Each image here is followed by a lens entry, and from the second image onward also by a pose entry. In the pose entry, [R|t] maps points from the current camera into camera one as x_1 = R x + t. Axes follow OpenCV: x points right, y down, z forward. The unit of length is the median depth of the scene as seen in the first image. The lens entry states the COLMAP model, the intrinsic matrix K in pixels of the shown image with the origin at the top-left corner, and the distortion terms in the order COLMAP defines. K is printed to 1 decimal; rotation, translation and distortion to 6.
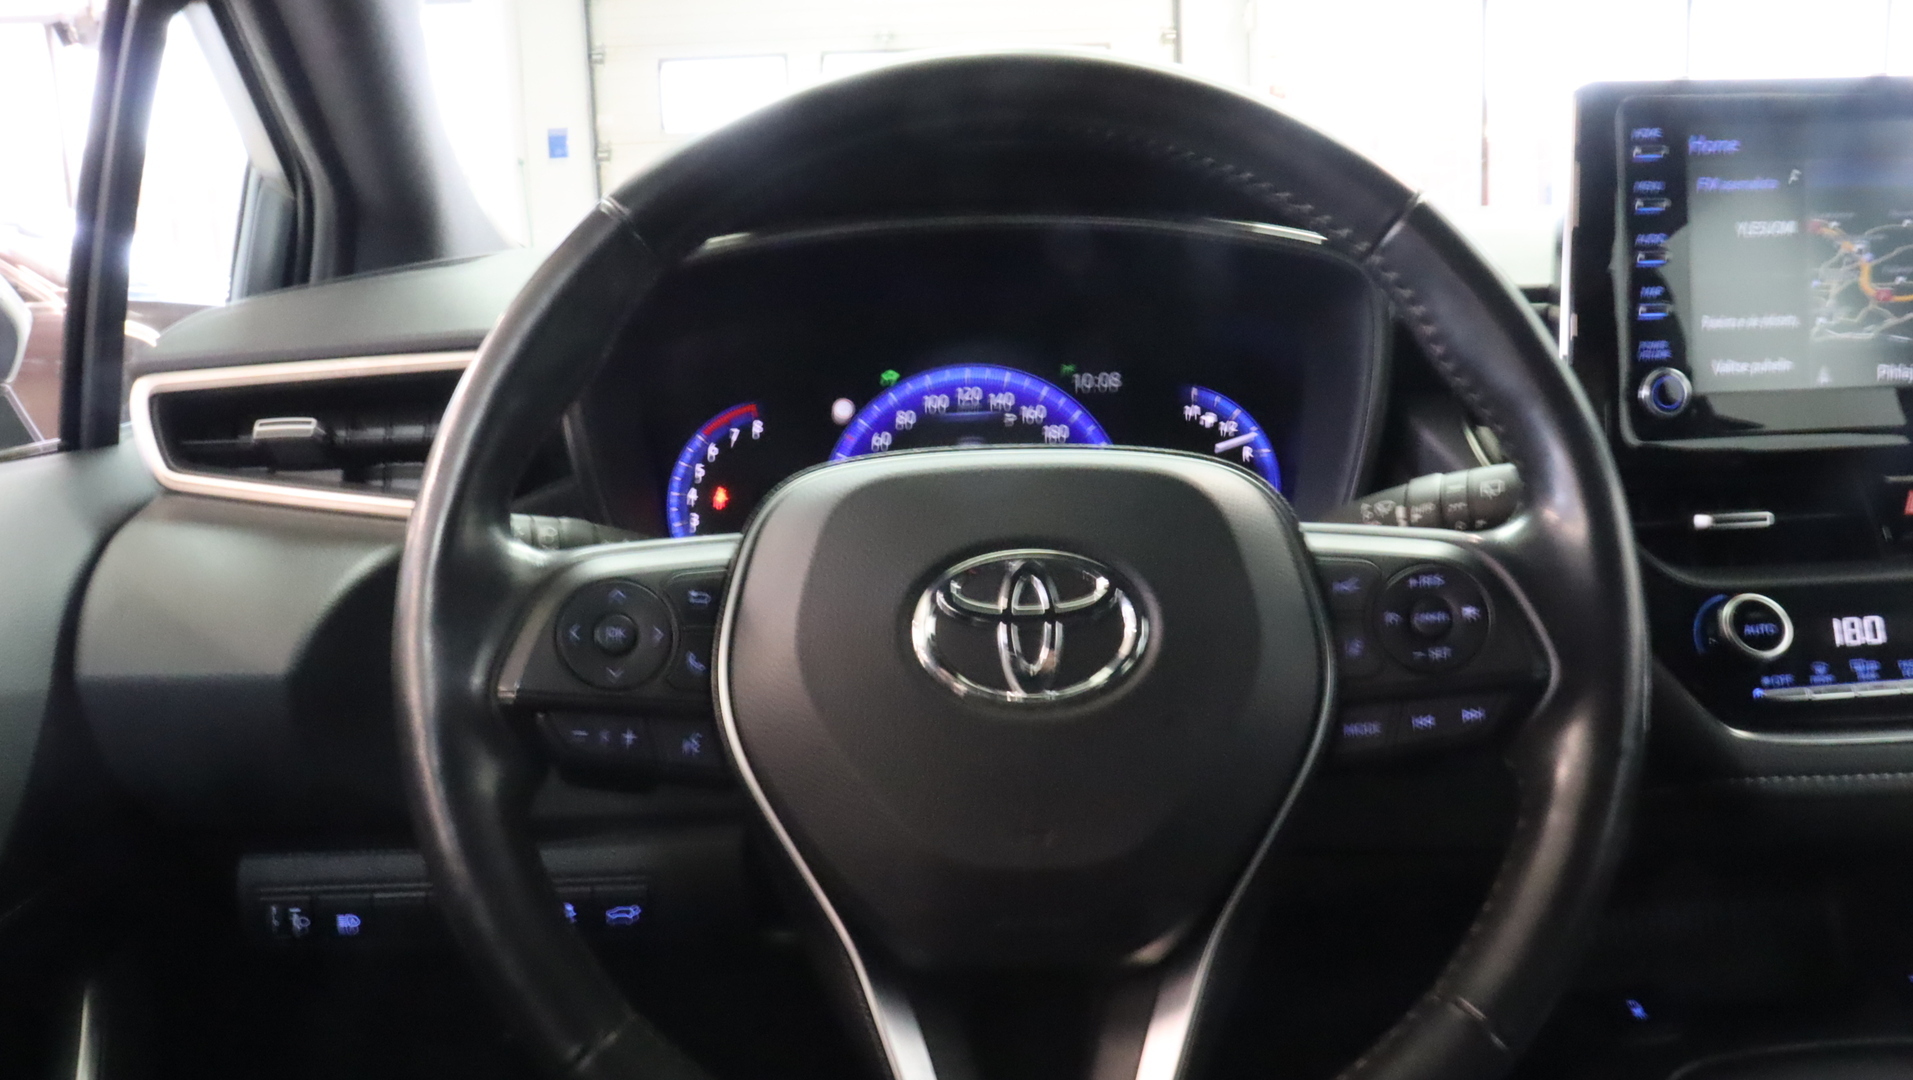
lens RADIAL K [[1707.5, 0, 965.4], [0, 1707.5, 493.6], [0, 0, 1]] dist [-0.248974, 0.298359]
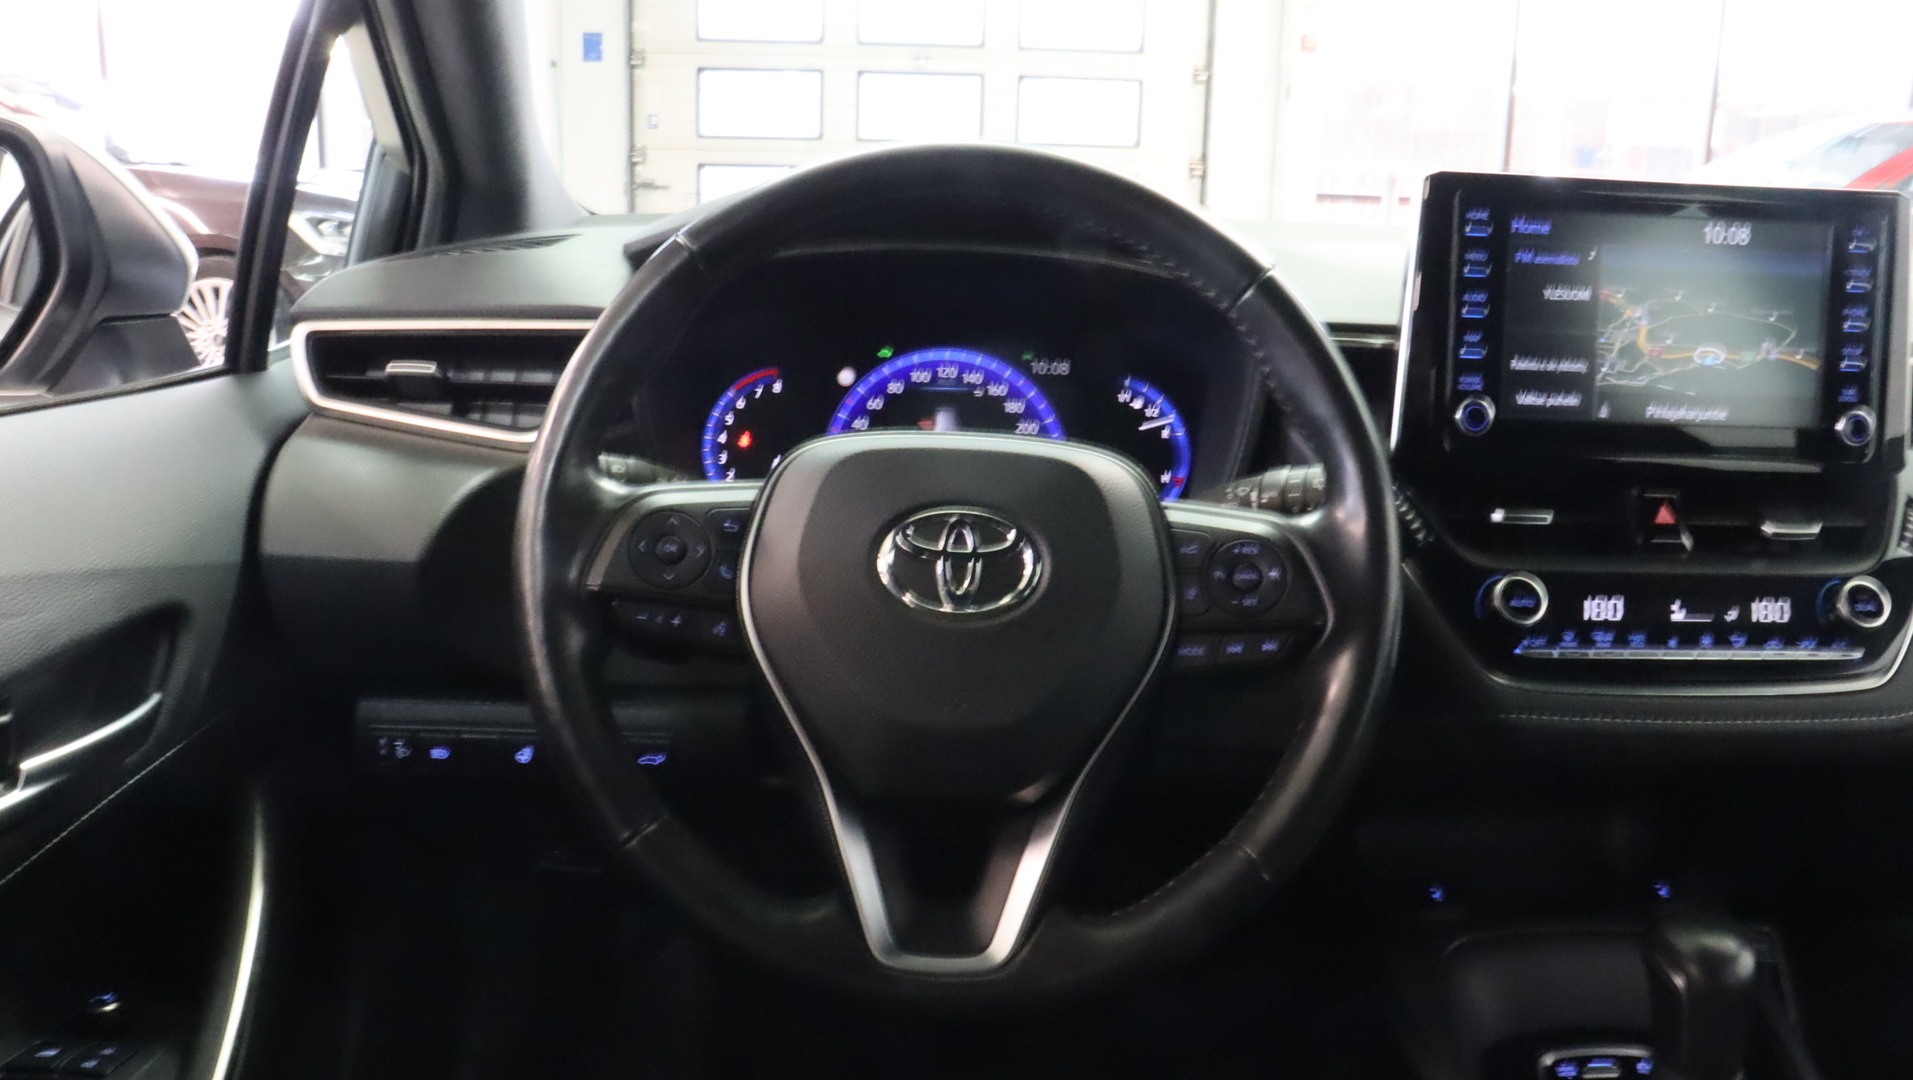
lens RADIAL K [[1707.5, 0, 965.4], [0, 1707.5, 493.6], [0, 0, 1]] dist [-0.248974, 0.298359]
pose [[0.997713, 0.067538, -0.002655, 0.032935], [-0.067346, 0.996680, 0.045754, -0.035960], [0.005737, -0.045471, 0.998949, -0.341992]]
